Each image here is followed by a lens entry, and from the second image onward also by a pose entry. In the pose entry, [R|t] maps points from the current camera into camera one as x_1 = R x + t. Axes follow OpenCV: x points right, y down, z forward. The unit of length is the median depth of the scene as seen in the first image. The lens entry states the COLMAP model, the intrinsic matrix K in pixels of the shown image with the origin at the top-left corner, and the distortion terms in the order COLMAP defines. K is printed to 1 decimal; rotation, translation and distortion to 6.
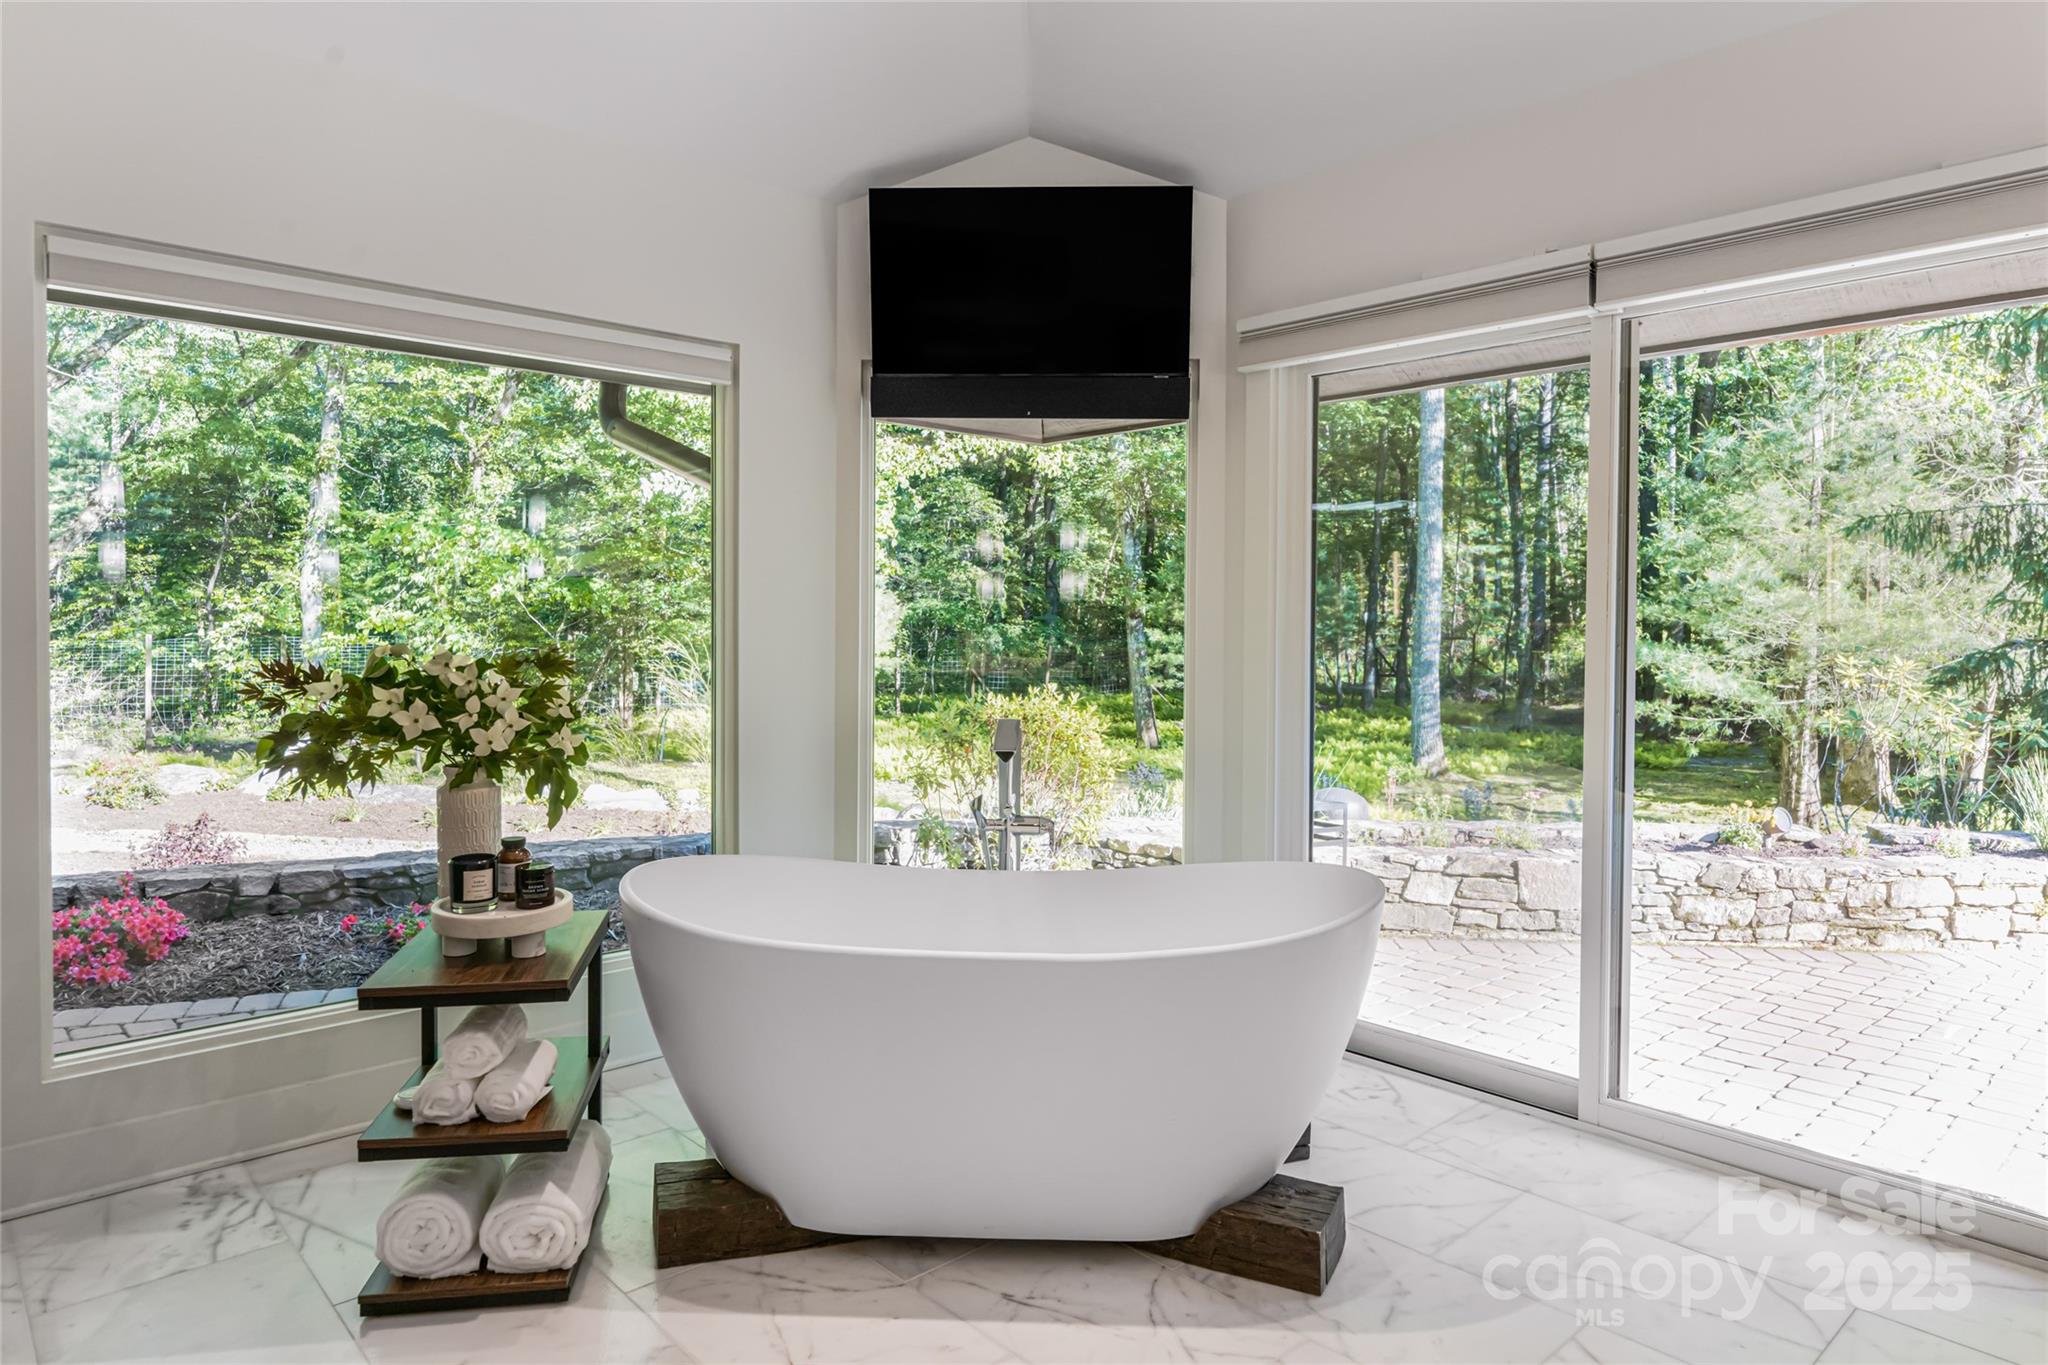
lens RADIAL K [[1230.1, 0, 1009.0], [0, 1230.1, 646.7], [0, 0, 1]] dist [0.000515, -0.000891]
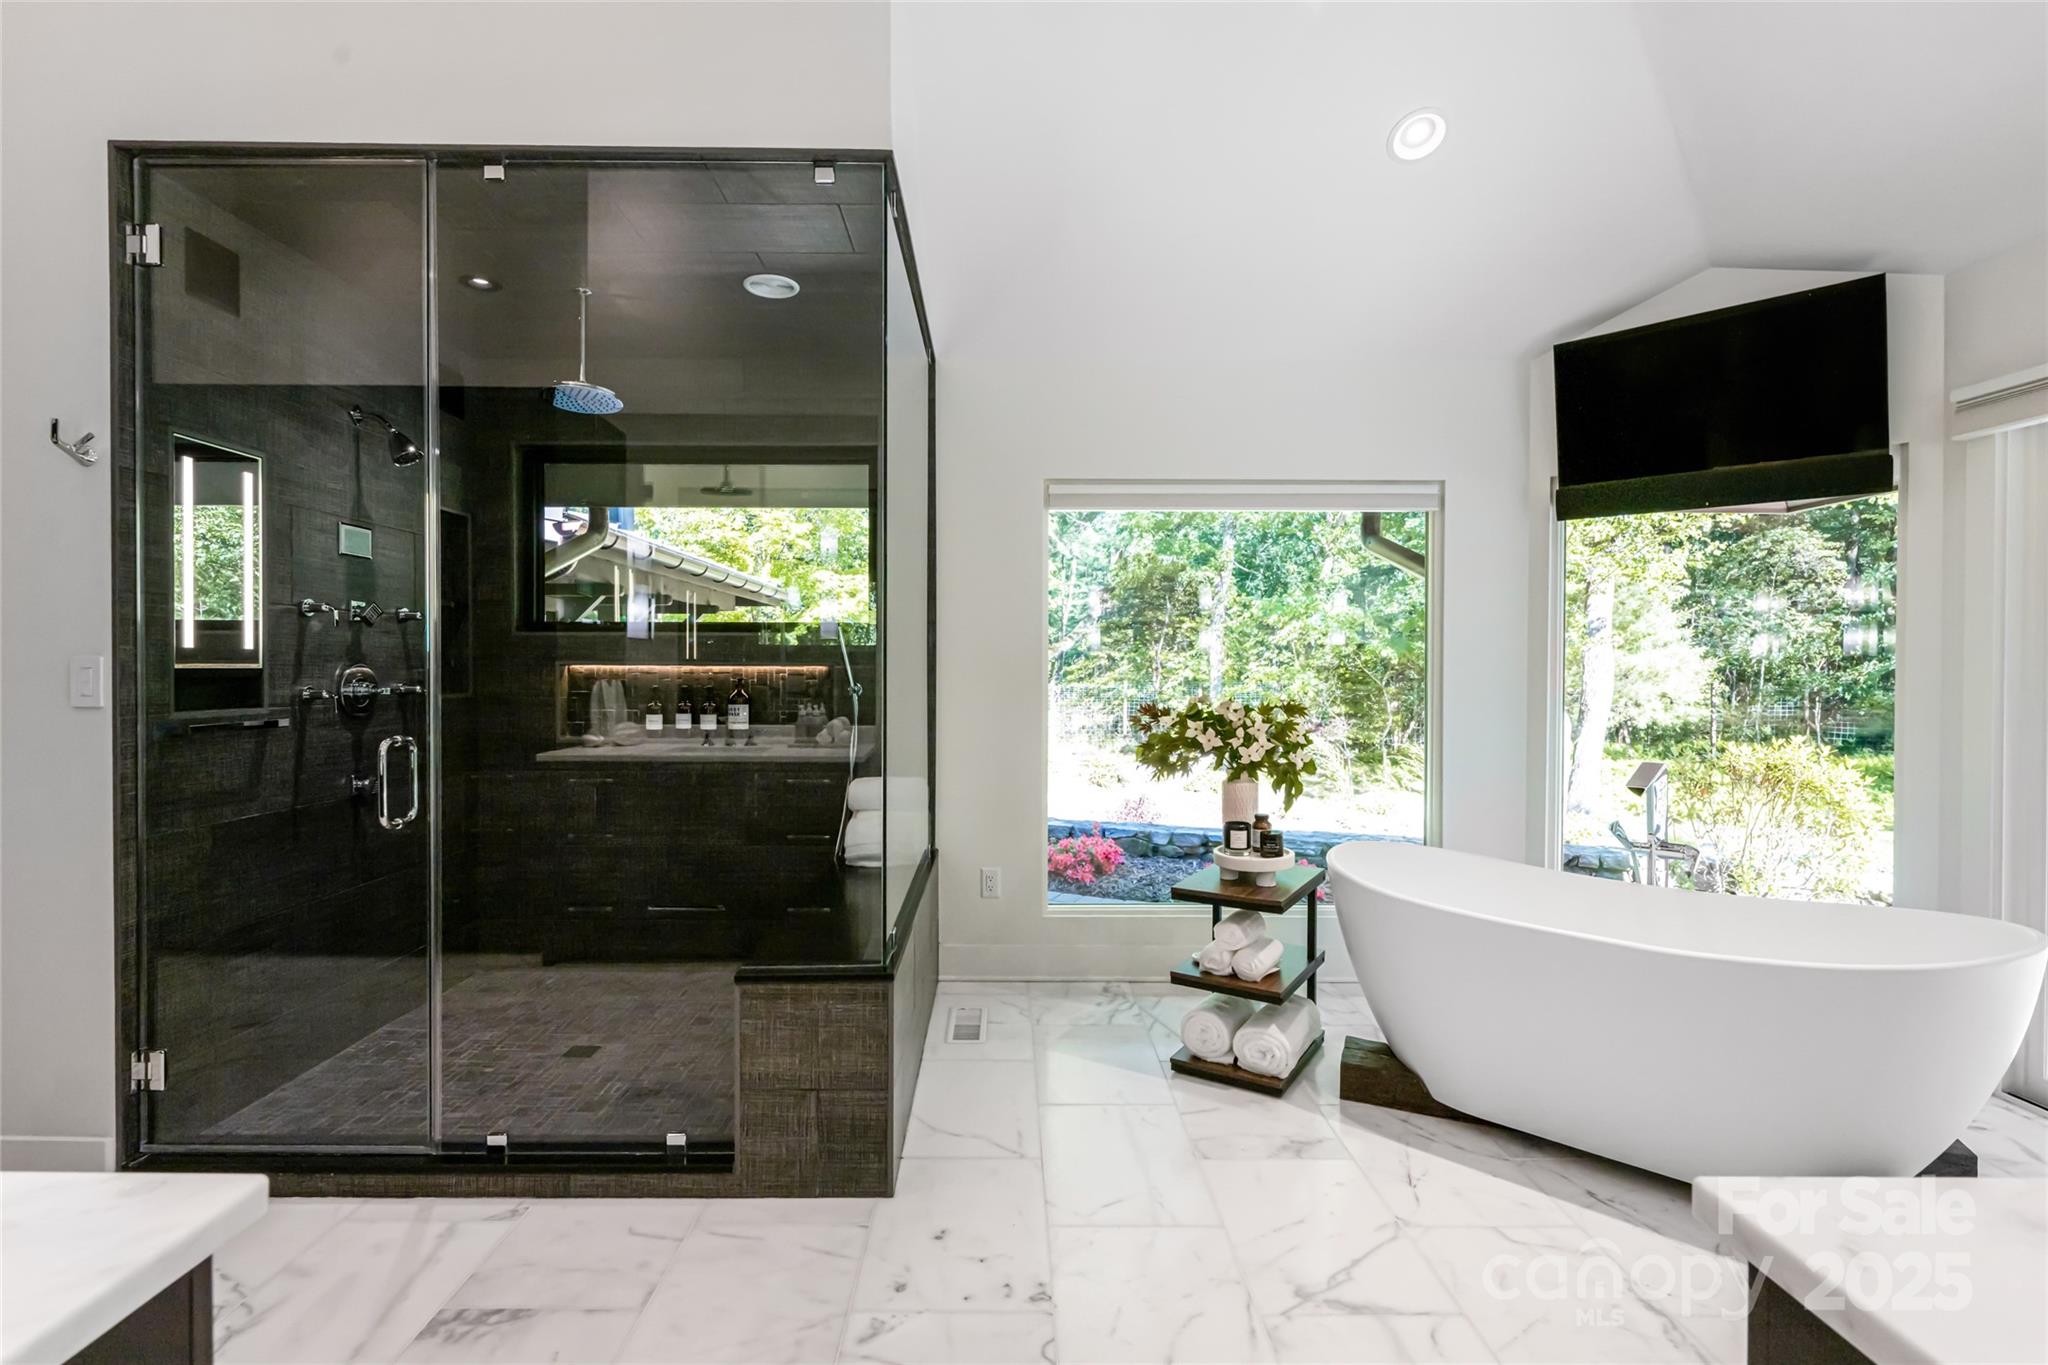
lens RADIAL K [[947.6, 0, 1020.3], [0, 947.6, 679.8], [0, 0, 1]] dist [0.003081, -0.000021]
pose [[0.750098, 0.004273, -0.661313, 0.192417], [-0.012183, 0.999899, -0.007358, -0.011652], [0.661214, 0.013576, 0.750074, -0.168963]]
